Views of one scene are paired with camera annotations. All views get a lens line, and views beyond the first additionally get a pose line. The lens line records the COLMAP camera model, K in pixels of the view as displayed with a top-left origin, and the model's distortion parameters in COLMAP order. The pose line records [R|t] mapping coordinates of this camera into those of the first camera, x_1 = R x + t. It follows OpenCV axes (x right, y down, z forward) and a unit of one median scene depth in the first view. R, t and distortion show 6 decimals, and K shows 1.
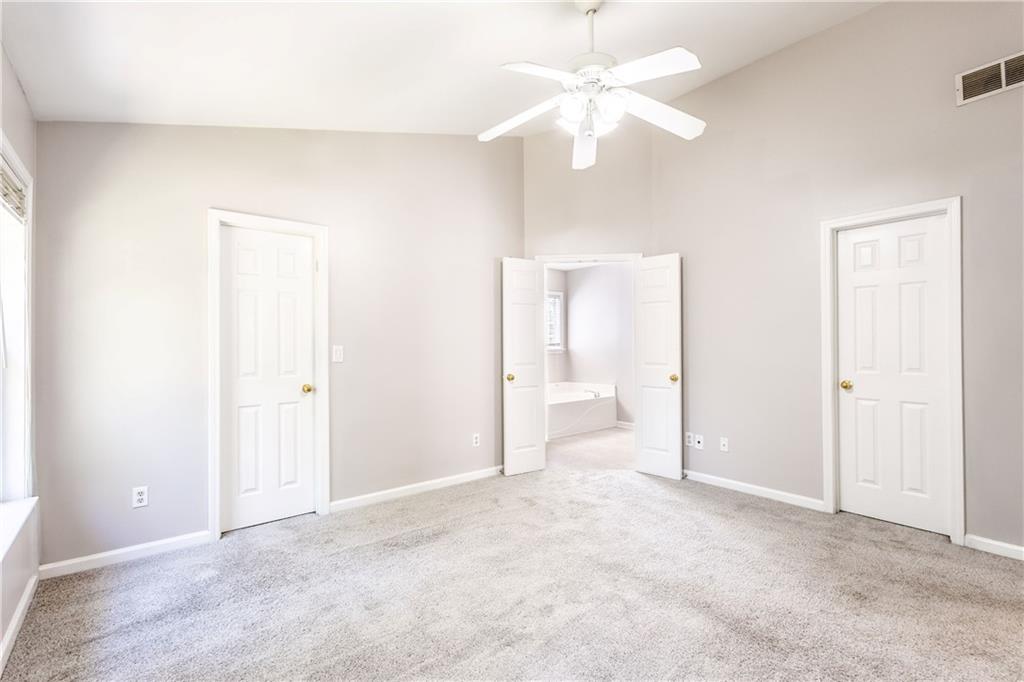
lens RADIAL K [[467.0, 0, 510.2], [0, 467.0, 338.6], [0, 0, 1]] dist [0.006284, 0.000046]
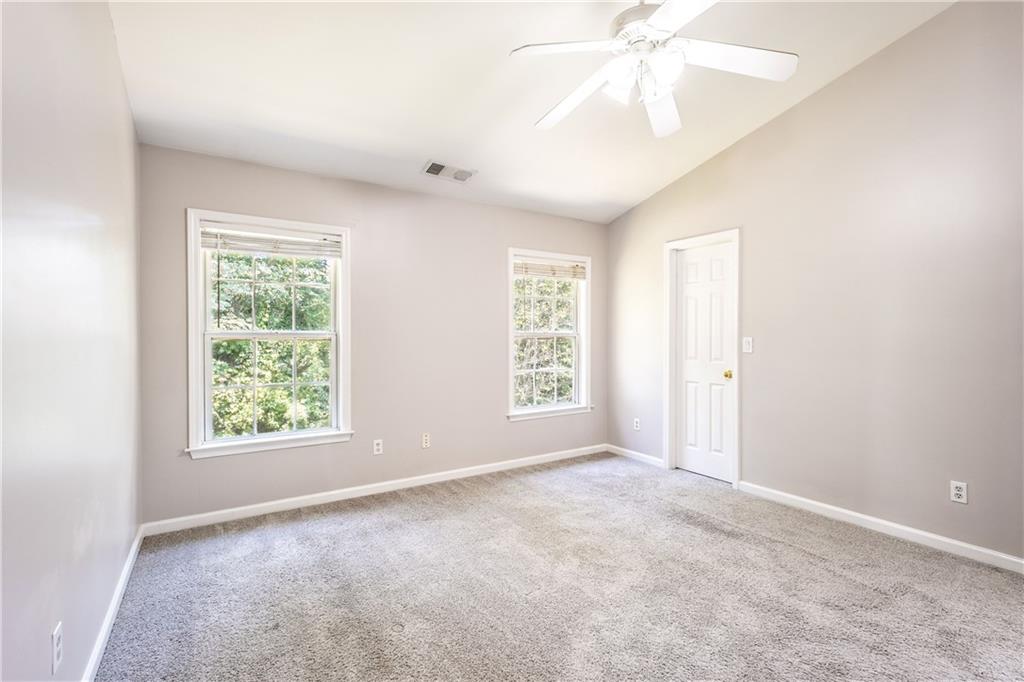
lens RADIAL K [[467.0, 0, 516.5], [0, 467.0, 336.9], [0, 0, 1]] dist [0.006284, 0.000046]
pose [[-0.101957, 0.011853, -0.994718, 0.812826], [0.010877, 0.999883, 0.010800, -0.003678], [0.994729, -0.009719, -0.102074, 0.639881]]
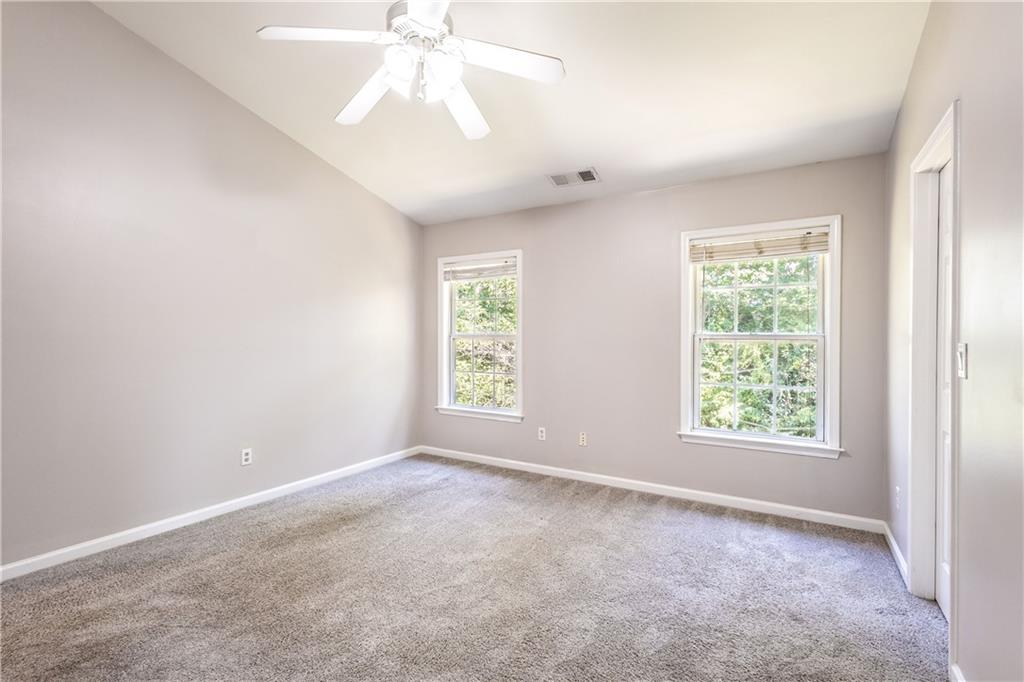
lens RADIAL K [[467.0, 0, 518.7], [0, 467.0, 339.7], [0, 0, 1]] dist [0.006284, 0.000046]
pose [[-0.938525, 0.005598, -0.345166, 0.221283], [0.006246, 0.999980, -0.000766, 0.009141], [0.345155, -0.002875, -0.938541, 1.409950]]
